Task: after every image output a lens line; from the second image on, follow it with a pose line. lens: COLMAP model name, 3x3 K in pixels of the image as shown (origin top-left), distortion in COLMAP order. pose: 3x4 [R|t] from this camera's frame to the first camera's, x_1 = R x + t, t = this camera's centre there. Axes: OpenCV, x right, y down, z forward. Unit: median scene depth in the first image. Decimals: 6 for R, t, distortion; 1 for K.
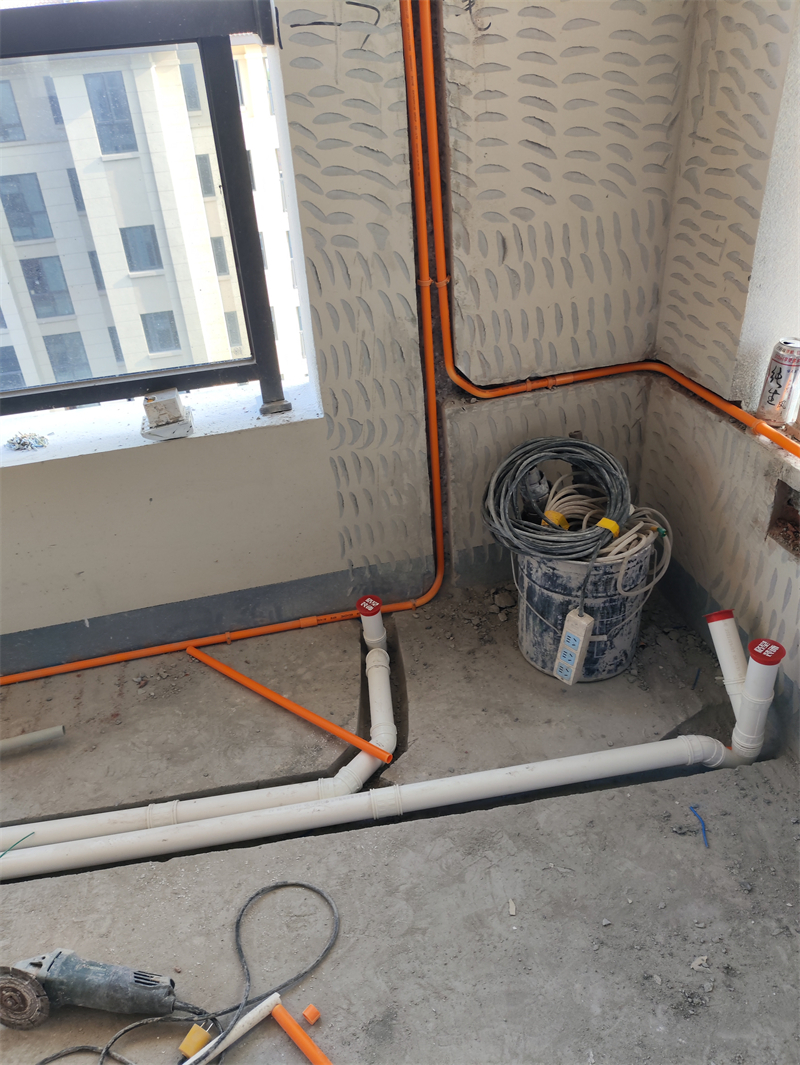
lens RADIAL K [[778.9, 0, 397.7], [0, 778.9, 535.6], [0, 0, 1]] dist [0.061377, -0.091098]
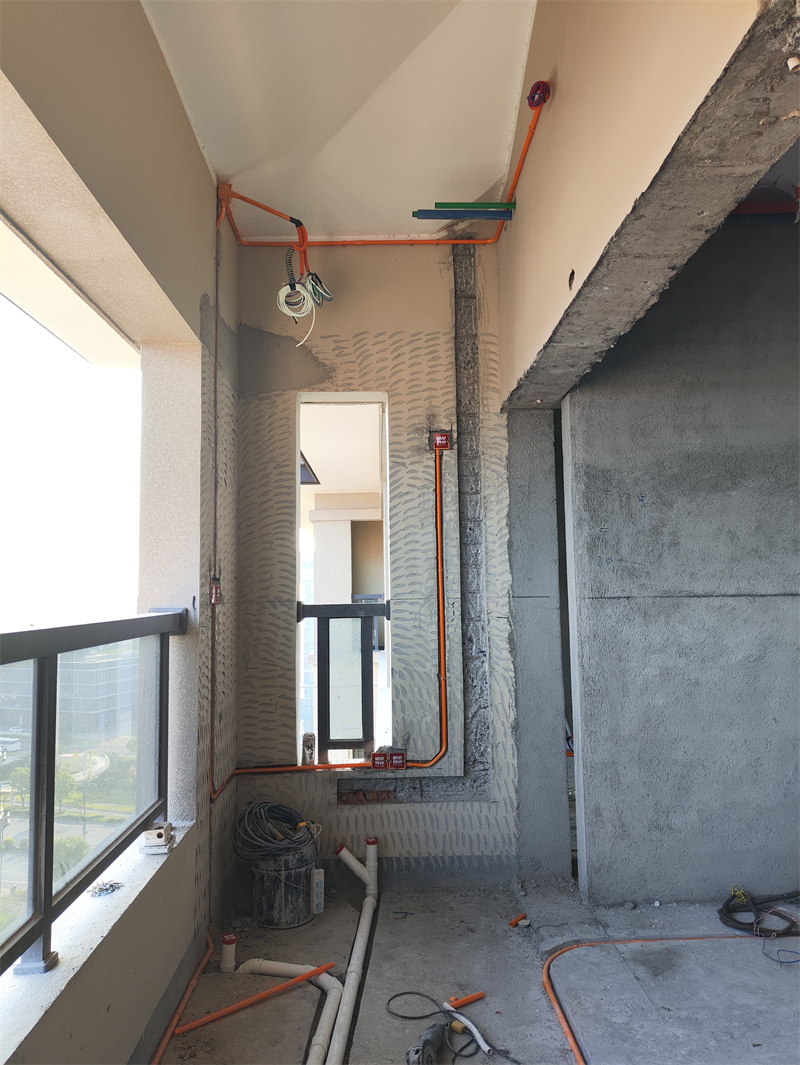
lens RADIAL K [[778.9, 0, 397.7], [0, 778.9, 535.6], [0, 0, 1]] dist [0.061377, -0.091098]
pose [[0.193761, 0.126989, 0.972795, -1.863399], [0.545386, 0.810299, -0.214407, -0.050462], [-0.815482, 0.572093, 0.087746, 0.134361]]
